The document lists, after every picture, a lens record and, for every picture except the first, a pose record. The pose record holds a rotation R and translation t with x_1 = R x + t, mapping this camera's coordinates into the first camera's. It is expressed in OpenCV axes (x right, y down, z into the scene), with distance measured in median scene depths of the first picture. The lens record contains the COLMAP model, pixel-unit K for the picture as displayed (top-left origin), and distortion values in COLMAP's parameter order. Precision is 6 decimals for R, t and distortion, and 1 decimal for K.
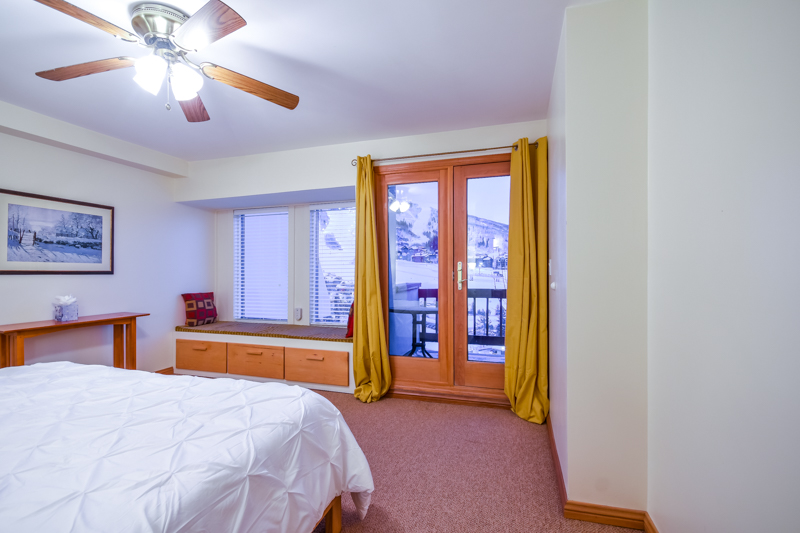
lens RADIAL K [[364.3, 0, 402.5], [0, 364.3, 266.8], [0, 0, 1]] dist [0.004730, 0.000094]
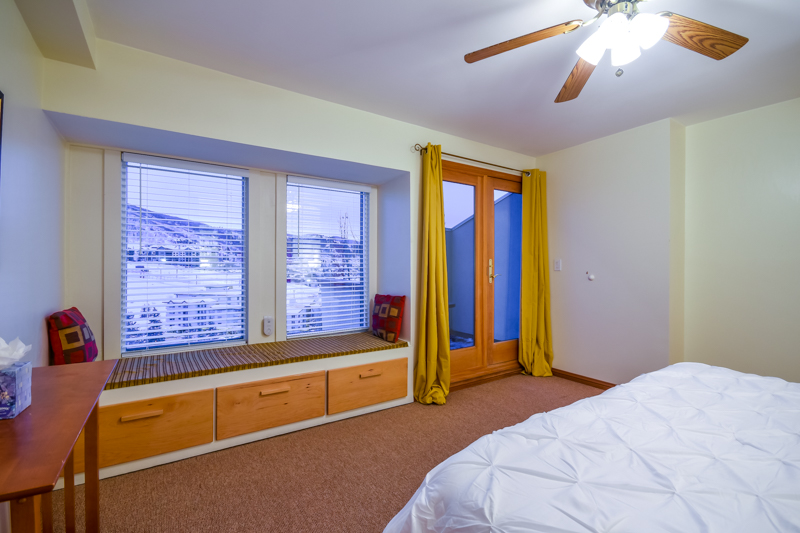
lens RADIAL K [[363.3, 0, 393.6], [0, 363.3, 265.6], [0, 0, 1]] dist [0.014578, -0.013121]
pose [[0.638513, 0.003154, 0.769605, -0.832593], [0.001458, 0.999985, -0.005308, 0.012741], [-0.769610, 0.004511, 0.638498, 0.441220]]
